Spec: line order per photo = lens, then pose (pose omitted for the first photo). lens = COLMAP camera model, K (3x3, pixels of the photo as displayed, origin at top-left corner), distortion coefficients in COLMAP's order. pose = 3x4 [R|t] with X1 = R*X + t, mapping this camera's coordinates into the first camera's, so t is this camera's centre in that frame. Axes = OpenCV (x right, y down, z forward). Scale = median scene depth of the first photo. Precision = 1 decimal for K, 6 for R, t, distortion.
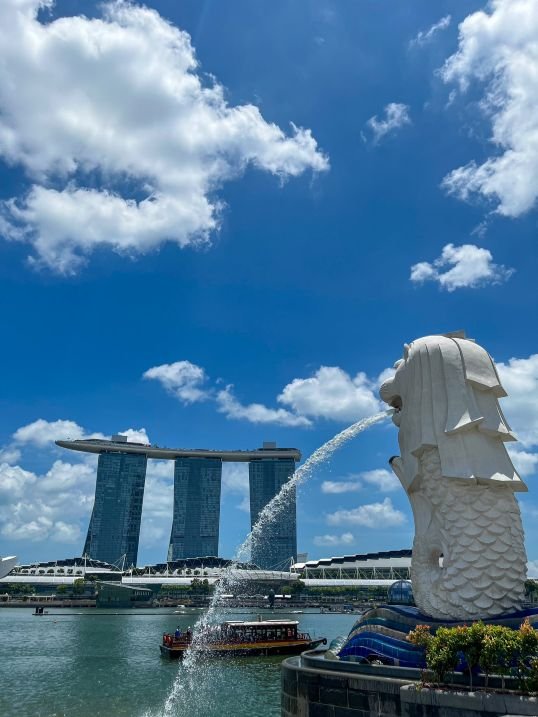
lens RADIAL K [[528.4, 0, 269.0], [0, 528.4, 358.5], [0, 0, 1]] dist [0.054060, -0.086967]
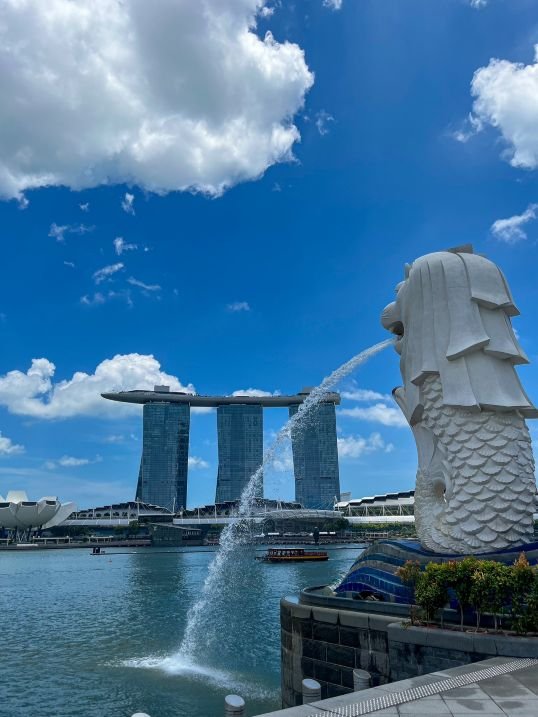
lens RADIAL K [[533.0, 0, 269.0], [0, 533.0, 358.5], [0, 0, 1]] dist [0.002183, 0.002356]
pose [[0.996495, -0.043178, -0.071651, 0.090528], [0.050271, 0.993681, 0.100353, 0.033678], [0.066865, -0.103603, 0.992369, 0.073171]]
